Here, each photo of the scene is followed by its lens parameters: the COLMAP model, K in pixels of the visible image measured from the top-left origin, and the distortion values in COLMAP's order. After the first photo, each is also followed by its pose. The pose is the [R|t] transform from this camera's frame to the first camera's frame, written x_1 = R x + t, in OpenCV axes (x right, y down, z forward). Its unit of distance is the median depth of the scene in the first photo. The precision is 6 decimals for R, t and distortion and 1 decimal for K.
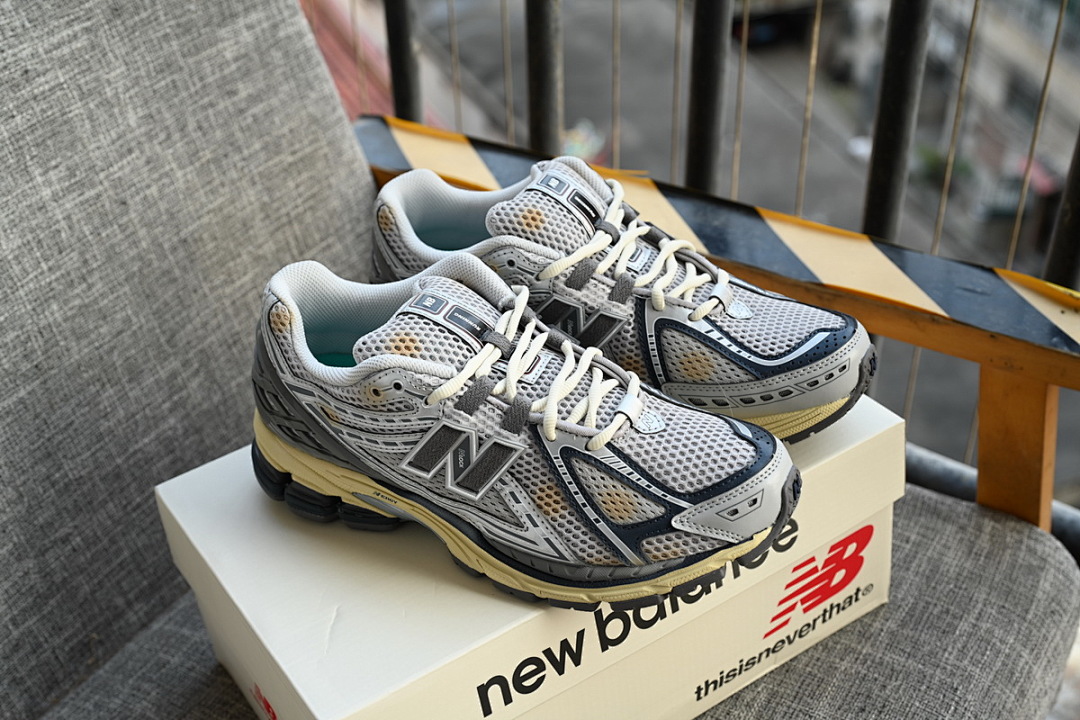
lens RADIAL K [[1411.3, 0, 540.0], [0, 1411.3, 360.0], [0, 0, 1]] dist [0.006883, 0.017666]
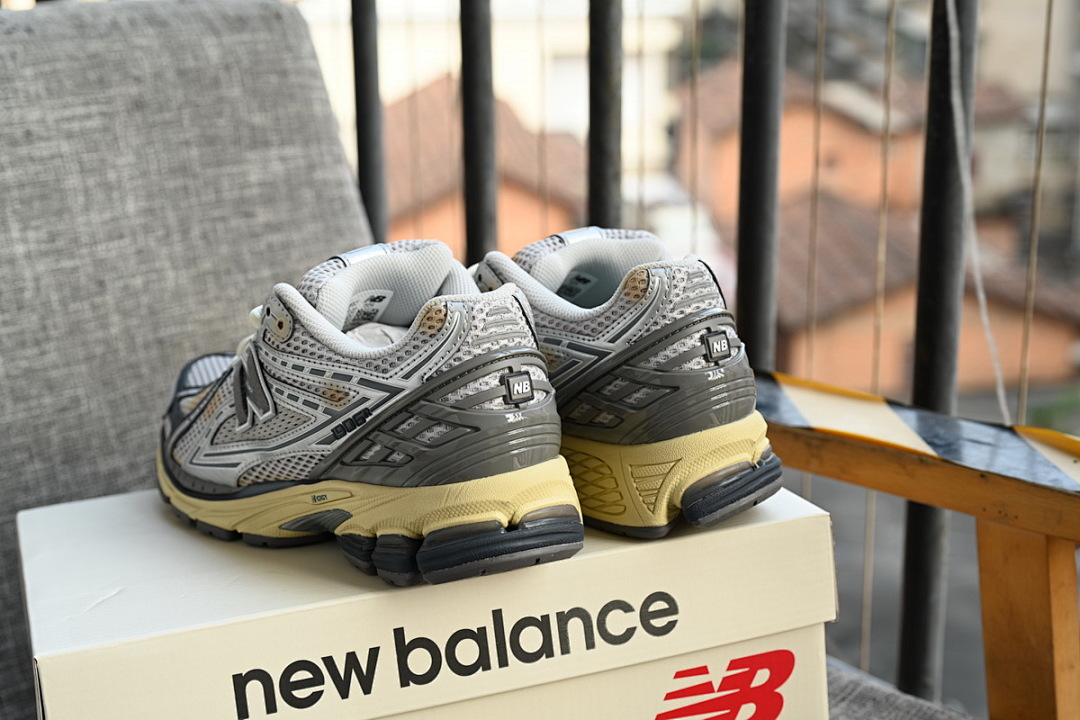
lens RADIAL K [[1656.3, 0, 540.0], [0, 1656.3, 360.0], [0, 0, 1]] dist [0.062025, -0.077107]
pose [[0.970576, 0.090052, -0.223324, 0.258037], [-0.161480, 0.931397, -0.326228, 0.261811], [0.178626, 0.352691, 0.918532, 0.019992]]
